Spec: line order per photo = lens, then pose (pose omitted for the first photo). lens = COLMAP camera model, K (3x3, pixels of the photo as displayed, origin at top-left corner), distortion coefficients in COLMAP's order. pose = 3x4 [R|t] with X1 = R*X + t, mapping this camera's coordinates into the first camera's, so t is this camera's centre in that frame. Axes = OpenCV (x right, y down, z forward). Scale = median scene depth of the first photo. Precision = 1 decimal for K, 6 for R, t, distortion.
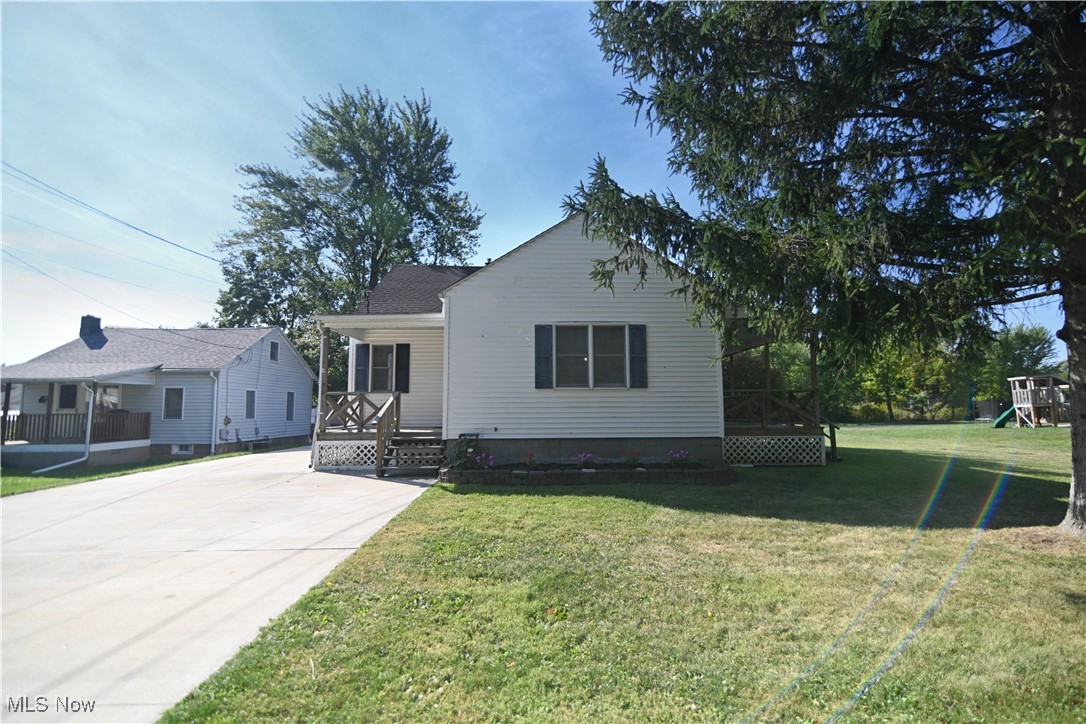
lens RADIAL K [[504.3, 0, 542.8], [0, 504.3, 363.5], [0, 0, 1]] dist [-0.010663, 0.000404]
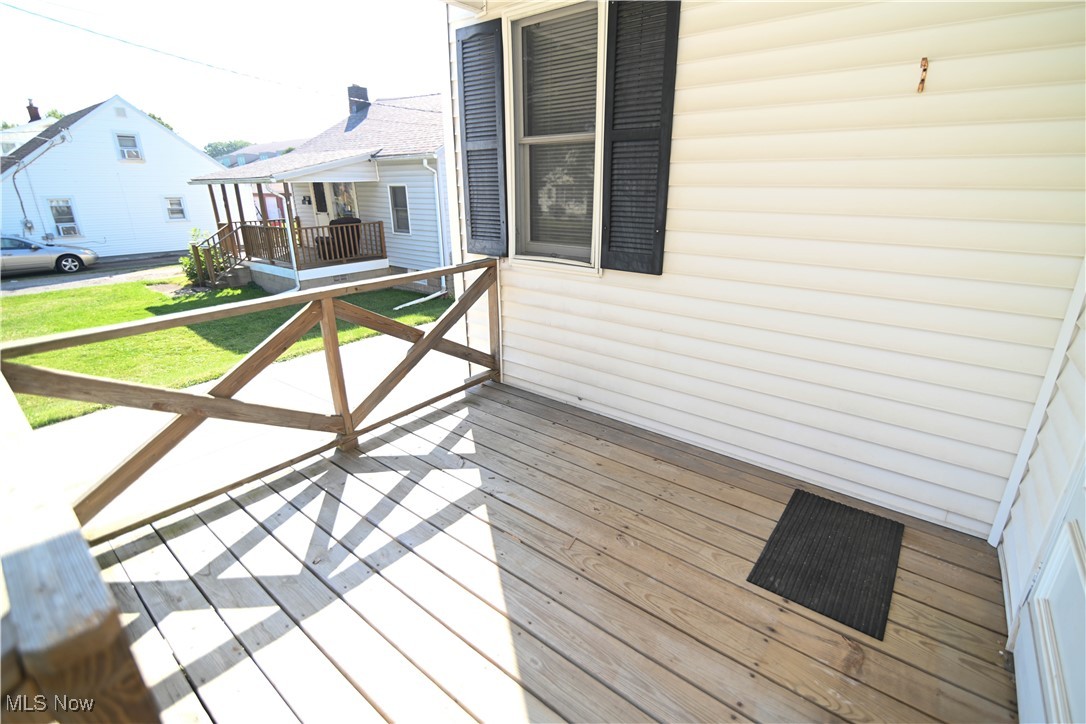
lens RADIAL K [[504.3, 0, 542.0], [0, 504.3, 359.4], [0, 0, 1]] dist [-0.010663, 0.000404]
pose [[0.766411, 0.211300, -0.606602, -0.124854], [0.061508, 0.915868, 0.396741, 0.005987], [0.639398, -0.341377, 0.688935, 0.580987]]
